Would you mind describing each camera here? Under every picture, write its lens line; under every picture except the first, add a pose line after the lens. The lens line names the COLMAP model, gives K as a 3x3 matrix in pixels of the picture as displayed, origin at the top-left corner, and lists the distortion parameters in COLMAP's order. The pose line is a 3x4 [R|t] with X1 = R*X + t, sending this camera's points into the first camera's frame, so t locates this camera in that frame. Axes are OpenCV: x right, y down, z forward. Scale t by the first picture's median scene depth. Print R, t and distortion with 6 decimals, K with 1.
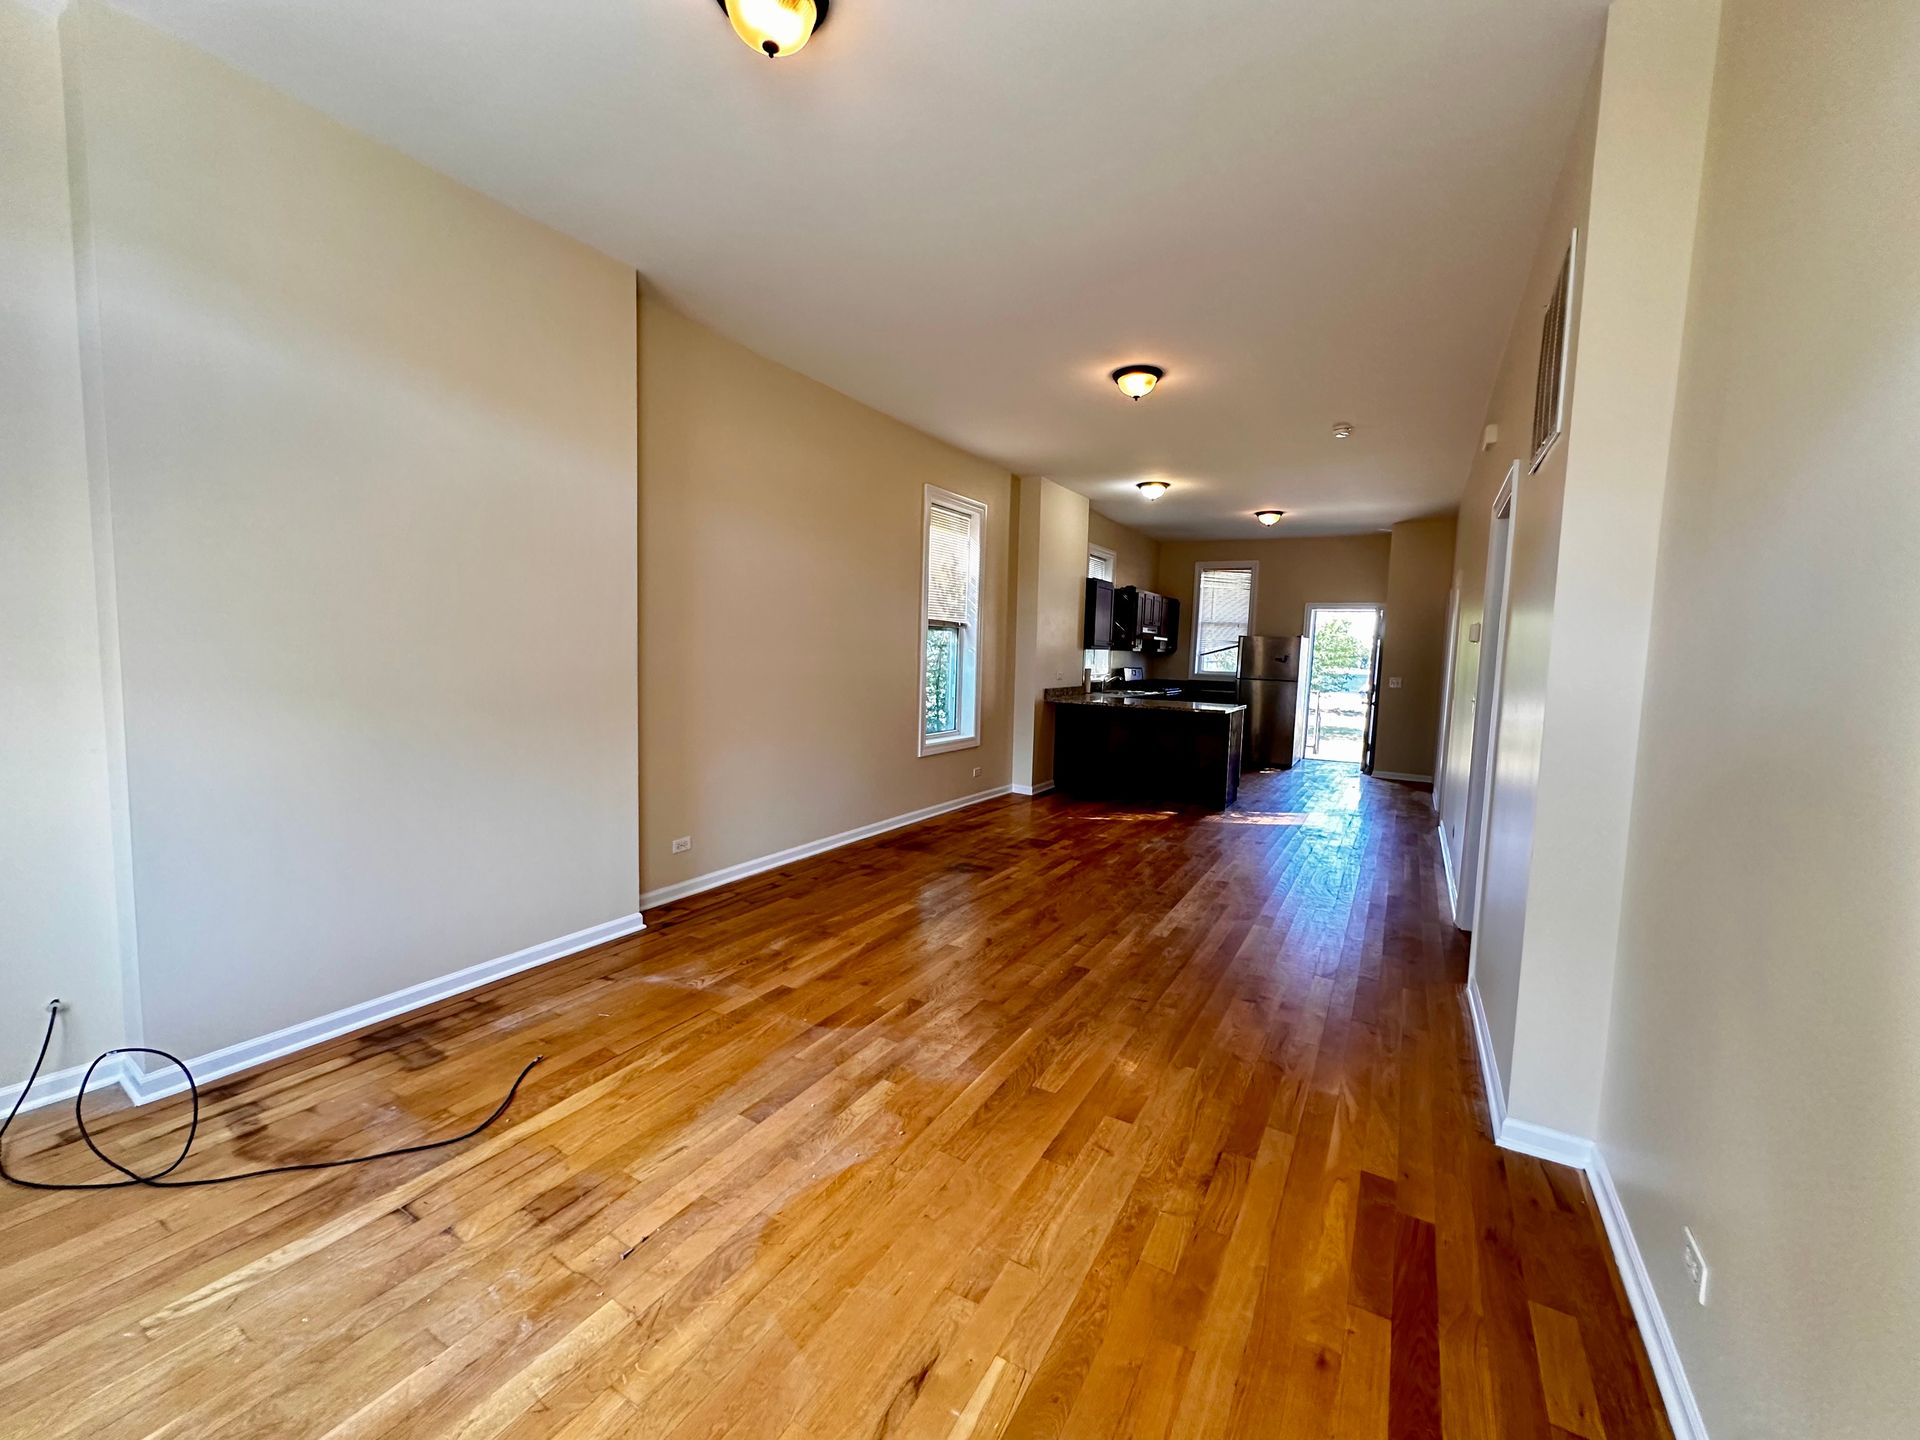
lens RADIAL K [[765.9, 0, 962.8], [0, 765.9, 720.2], [0, 0, 1]] dist [-0.004574, 0.000821]
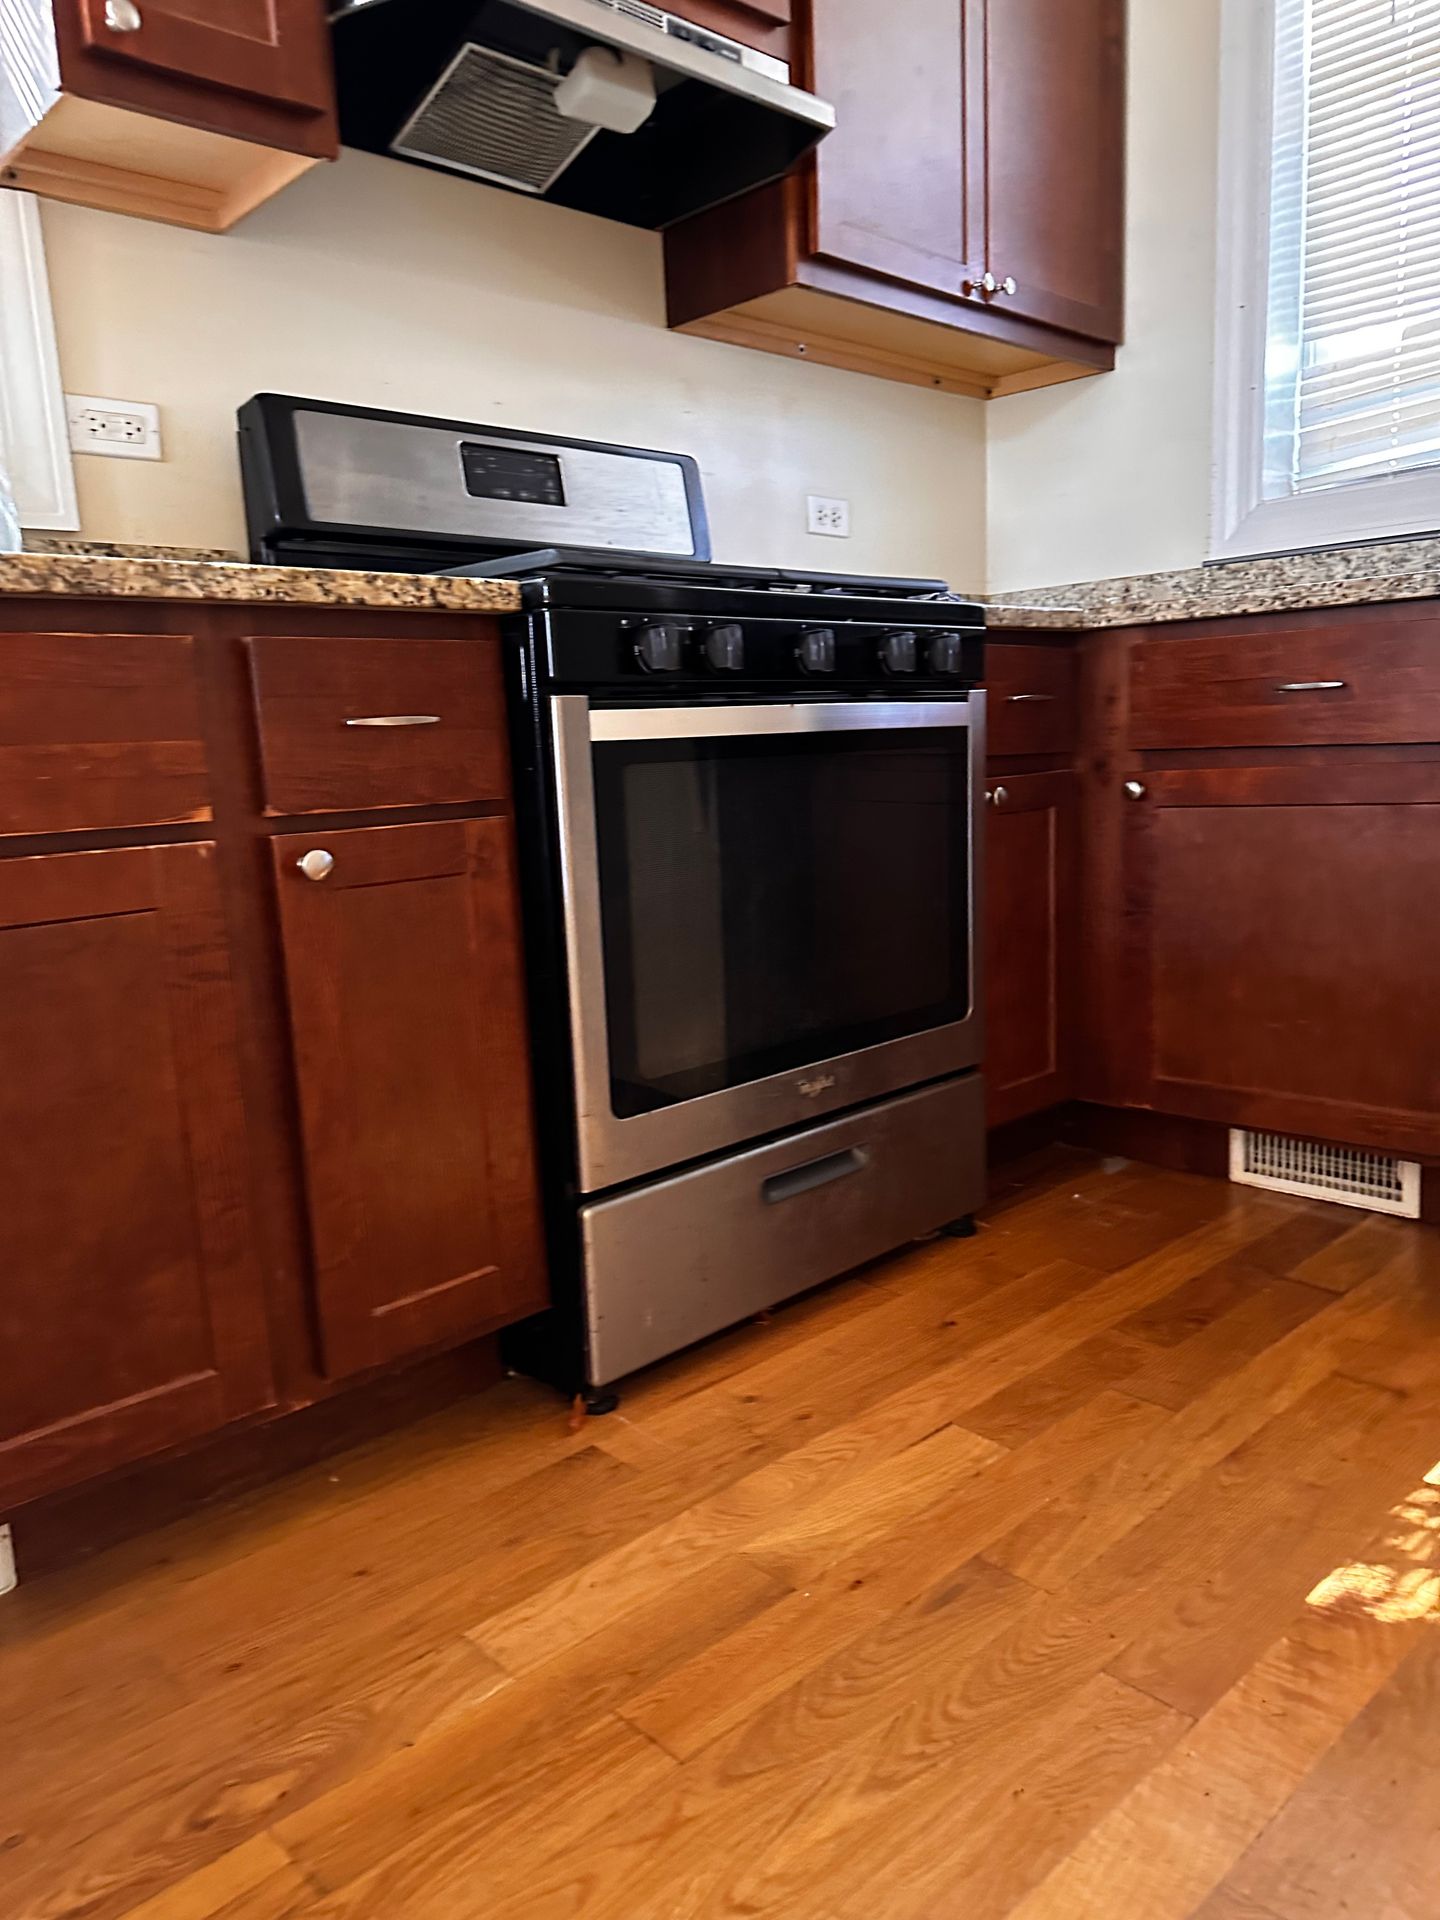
lens RADIAL K [[1361.9, 0, 735.2], [0, 1361.9, 967.5], [0, 0, 1]] dist [0.011507, -0.014831]
pose [[0.958986, -0.028193, -0.282048, 1.076292], [0.050350, 0.996160, 0.071620, -0.016789], [0.278946, -0.082884, 0.956723, 2.873098]]
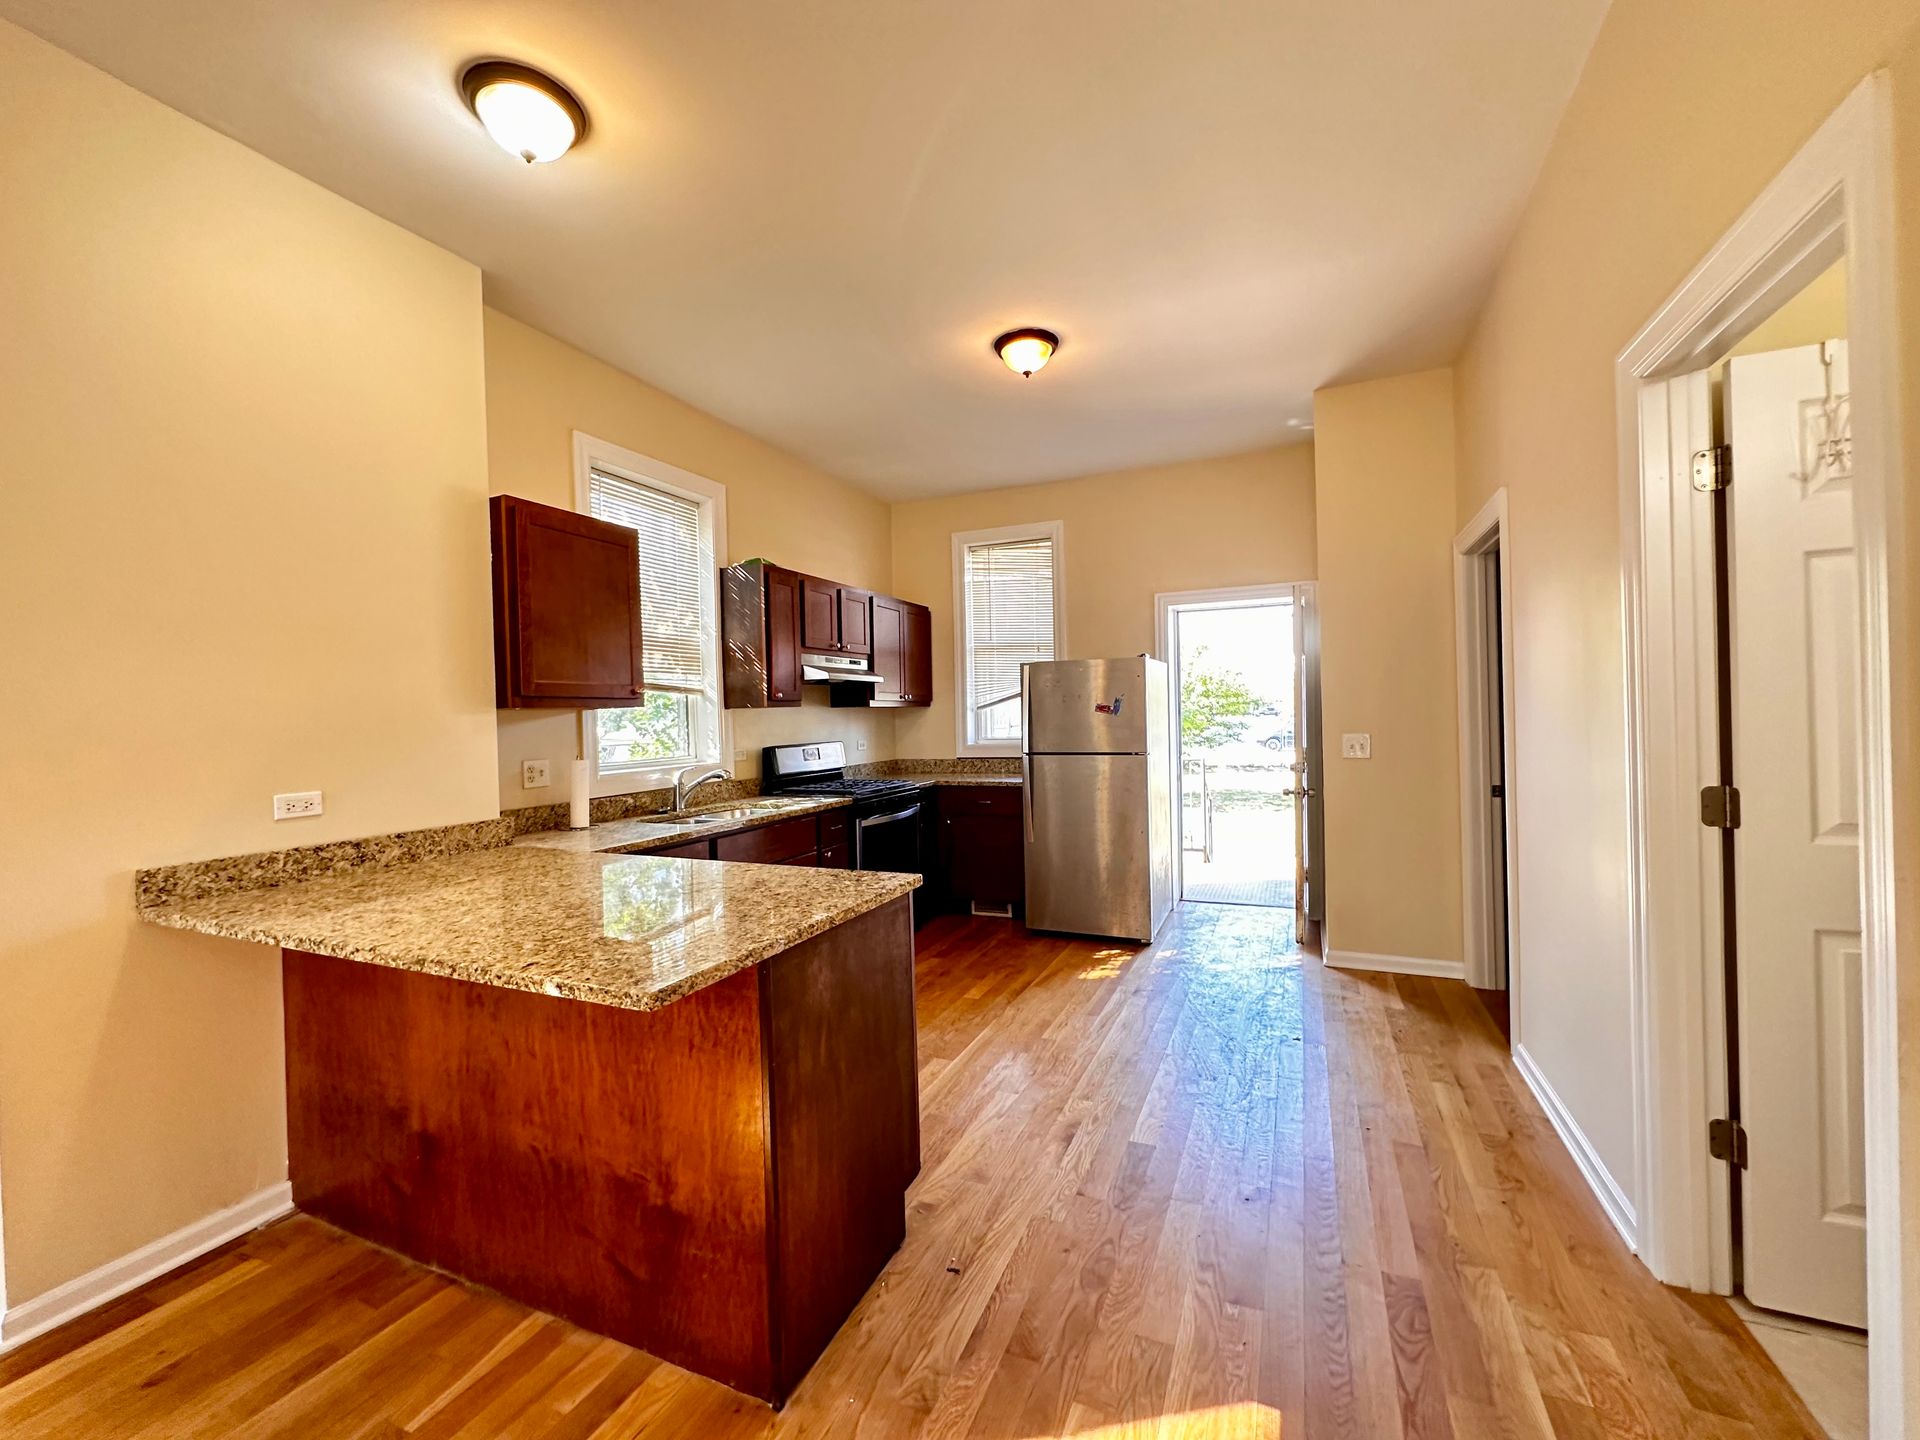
lens RADIAL K [[765.9, 0, 961.2], [0, 765.9, 719.5], [0, 0, 1]] dist [-0.004574, 0.000821]
pose [[0.991691, -0.058026, 0.114816, 0.919022], [0.067877, 0.994165, -0.083833, -0.134025], [-0.109282, 0.090930, 0.989843, 1.854138]]
